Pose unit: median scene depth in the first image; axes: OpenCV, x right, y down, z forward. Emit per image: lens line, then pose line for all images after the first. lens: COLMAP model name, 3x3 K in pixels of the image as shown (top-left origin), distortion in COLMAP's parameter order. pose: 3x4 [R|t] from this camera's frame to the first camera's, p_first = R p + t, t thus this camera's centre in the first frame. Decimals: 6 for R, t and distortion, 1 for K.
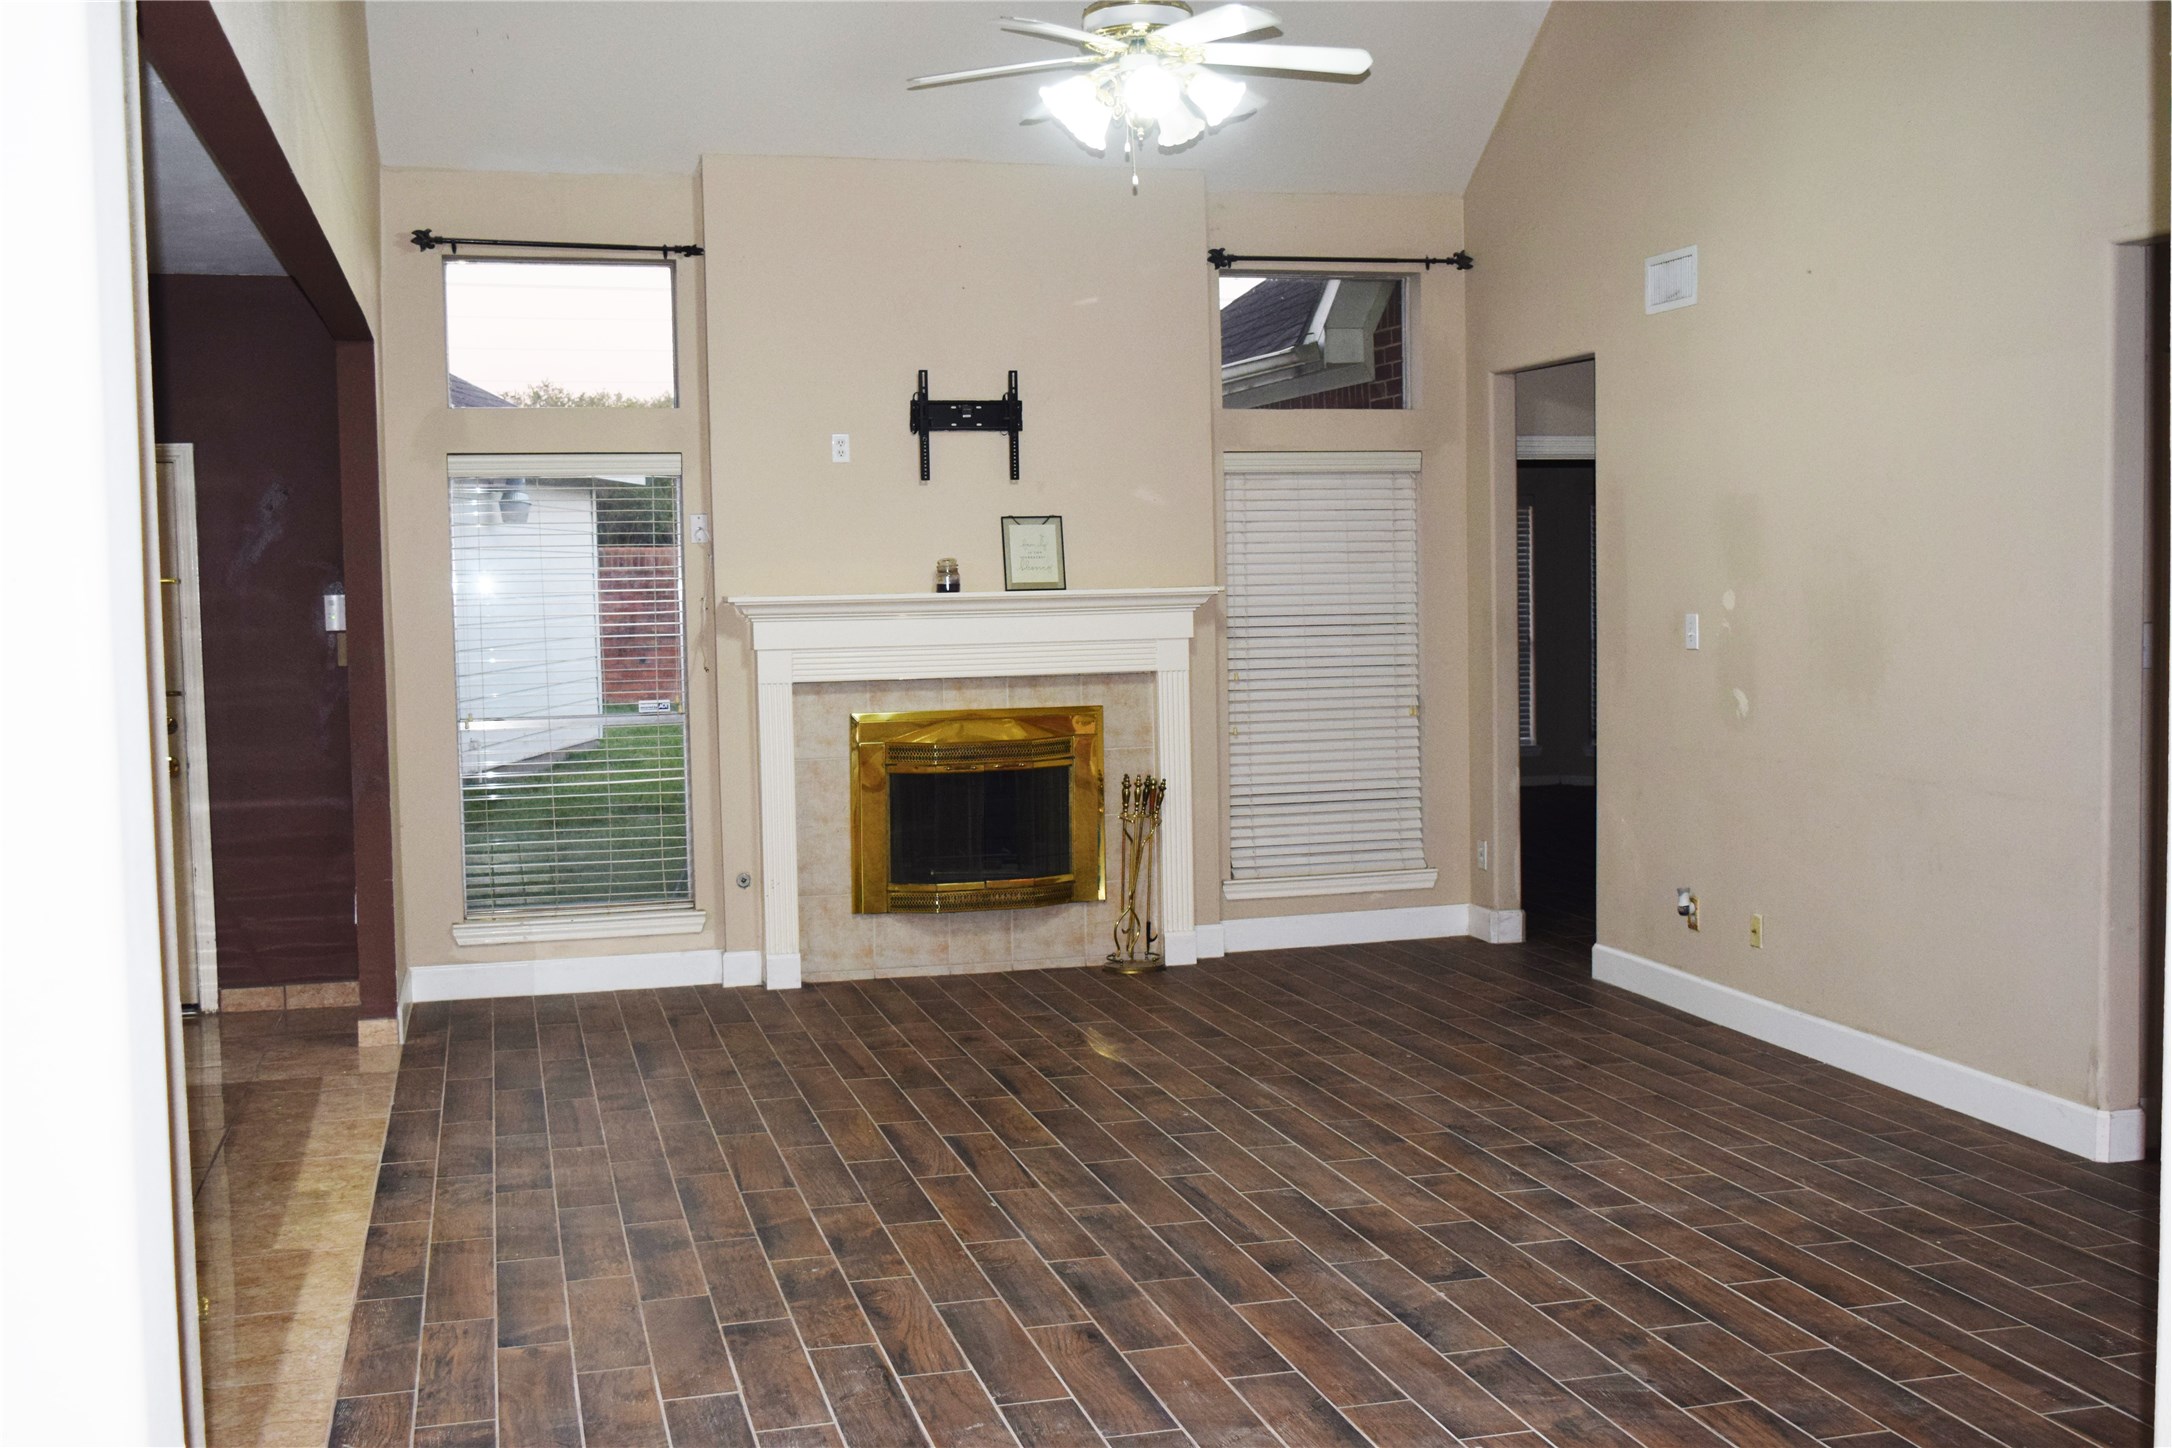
lens RADIAL K [[2205.2, 0, 1086.0], [0, 2205.2, 724.0], [0, 0, 1]] dist [-0.024274, -0.013976]
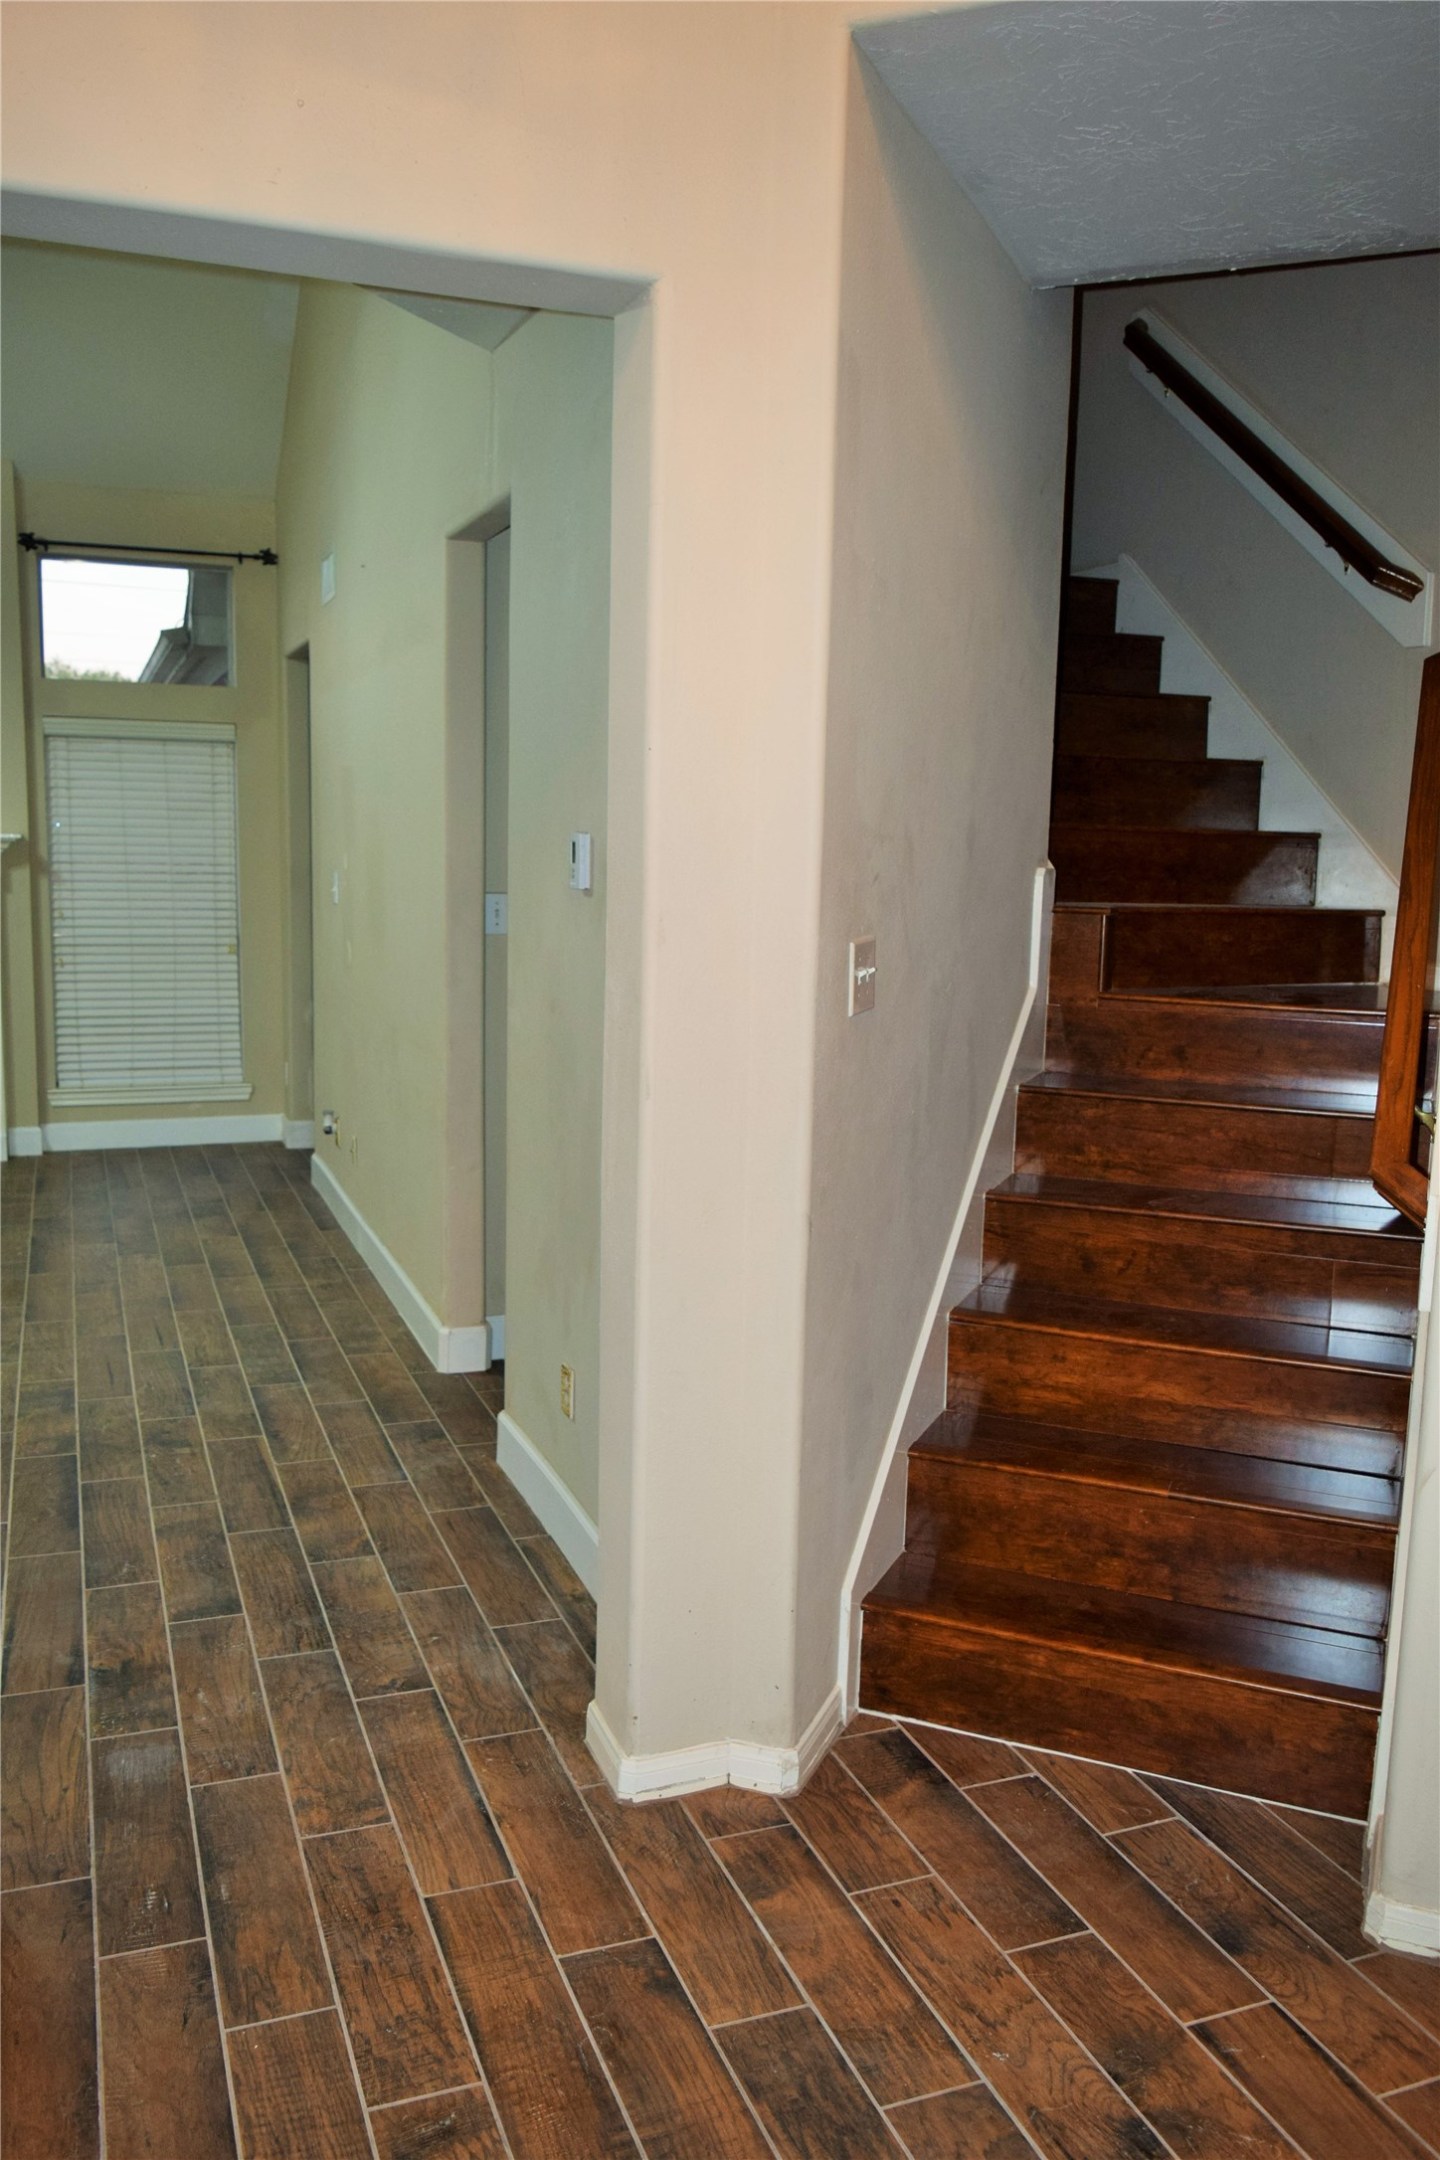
lens RADIAL K [[1681.2, 0, 720.0], [0, 1681.2, 1080.0], [0, 0, 1]] dist [-0.022219, 0.004251]
pose [[0.993472, 0.025670, 0.111150, 0.474715], [-0.034114, 0.996619, 0.074741, -0.018215], [-0.108855, -0.078045, 0.990989, 0.131201]]
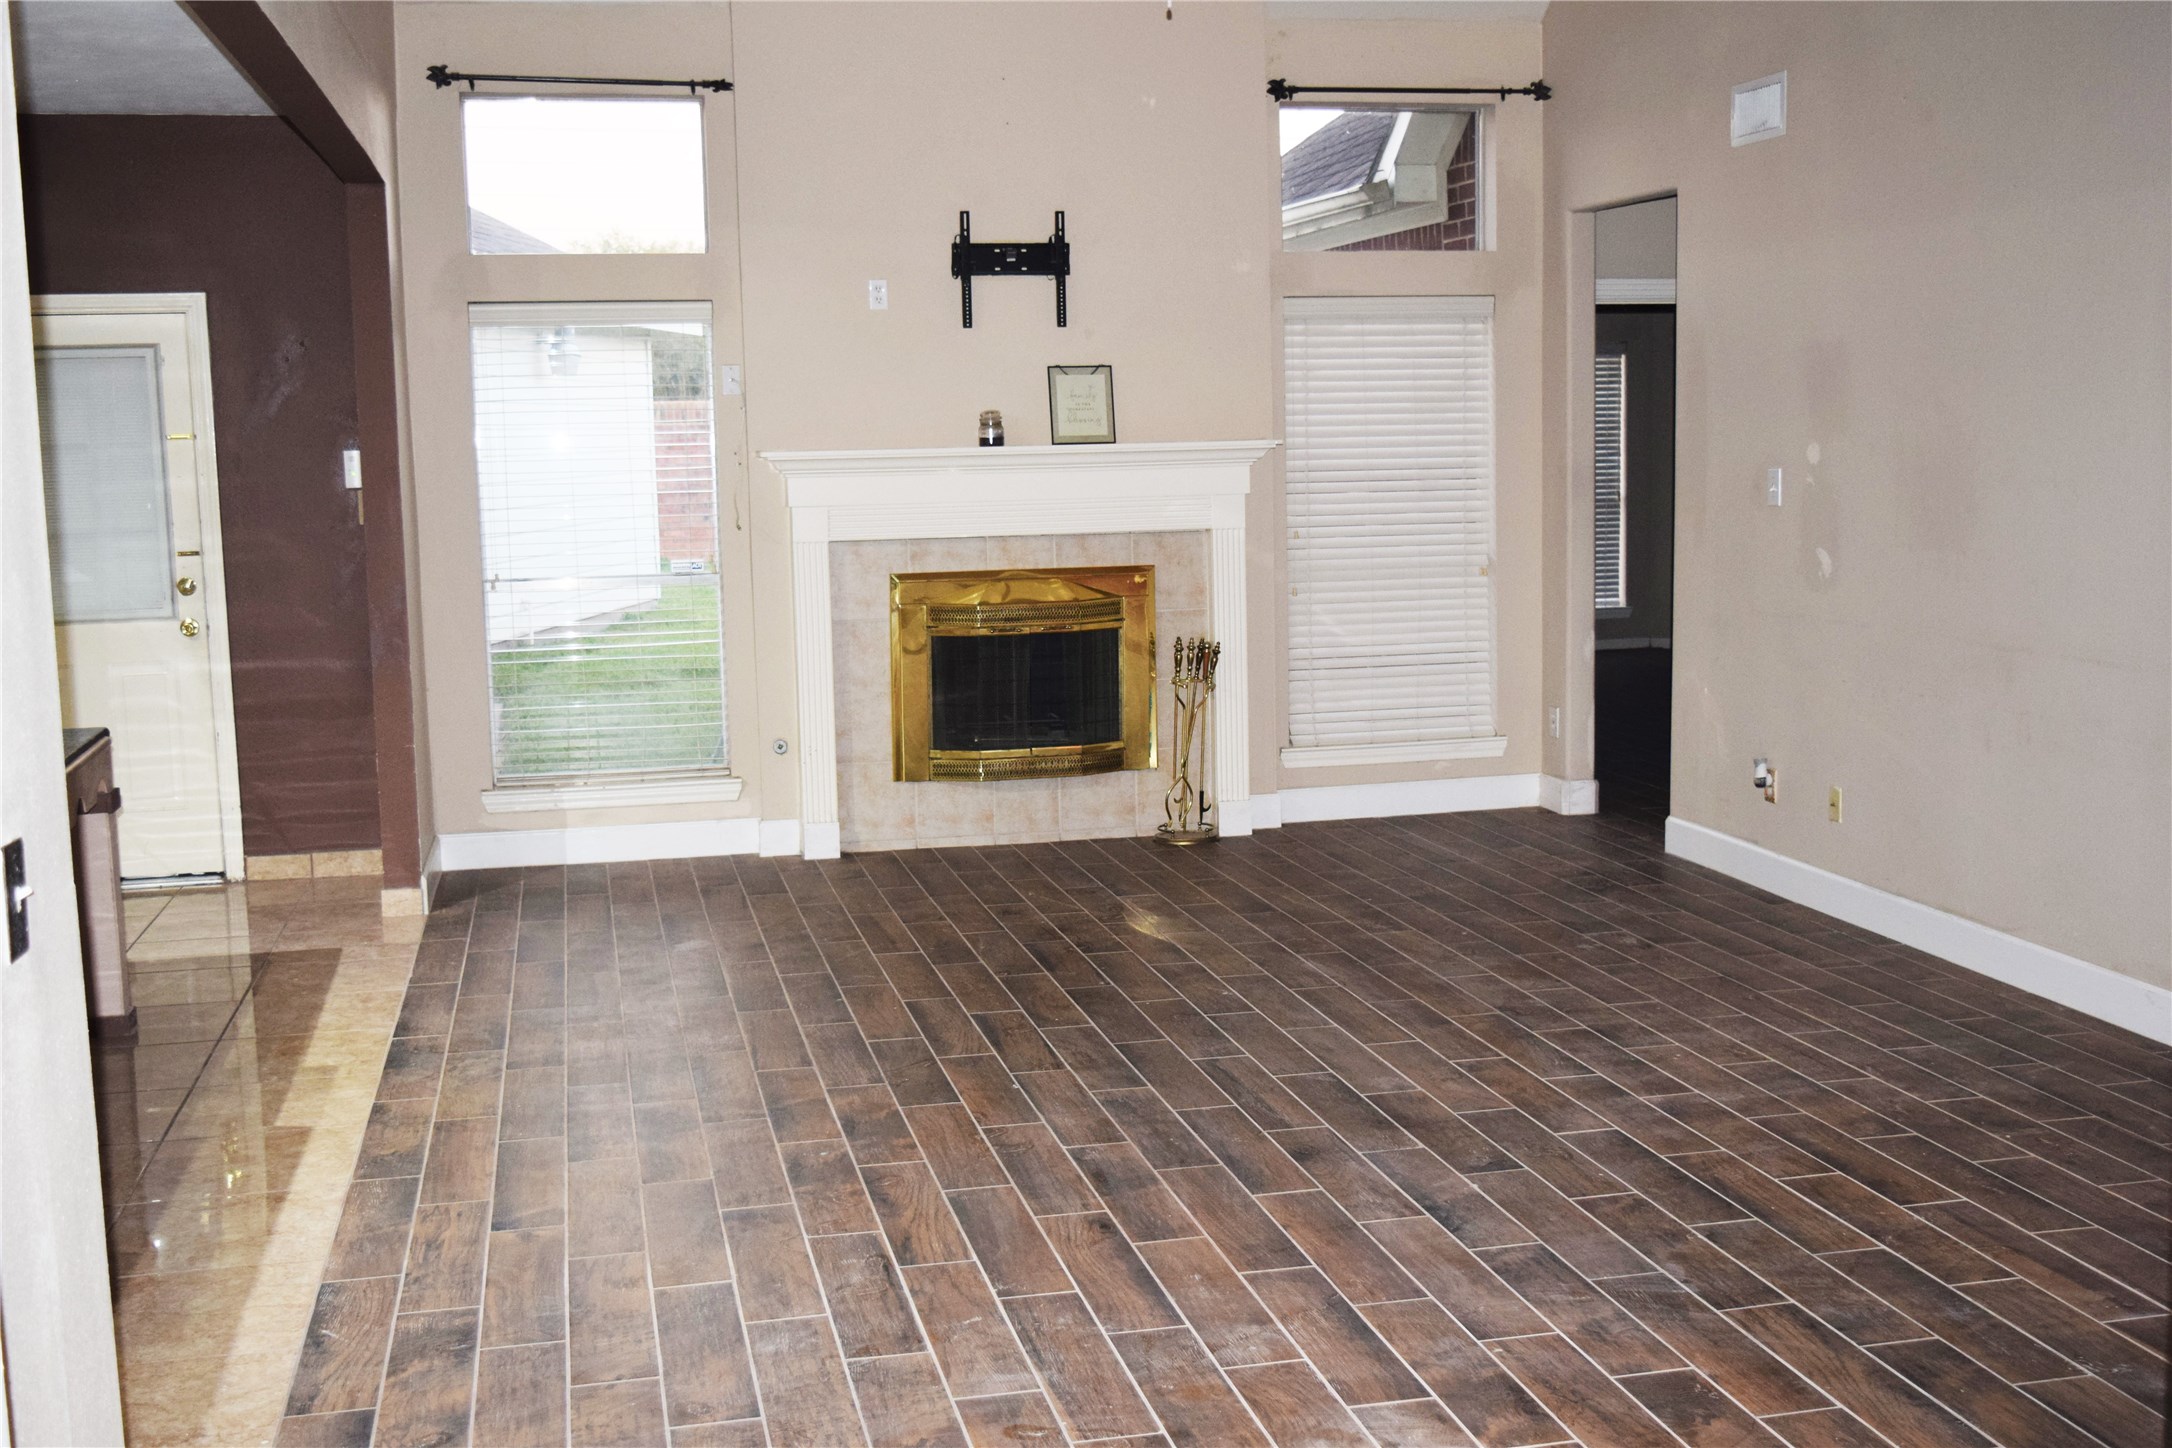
lens RADIAL K [[2269.8, 0, 1086.0], [0, 2269.8, 724.0], [0, 0, 1]] dist [-0.030699, -0.010863]
pose [[0.999243, 0.003028, -0.038774, 0.023716], [-0.000610, 0.998062, 0.062217, -0.001171], [0.038888, -0.062146, 0.997309, 0.021219]]
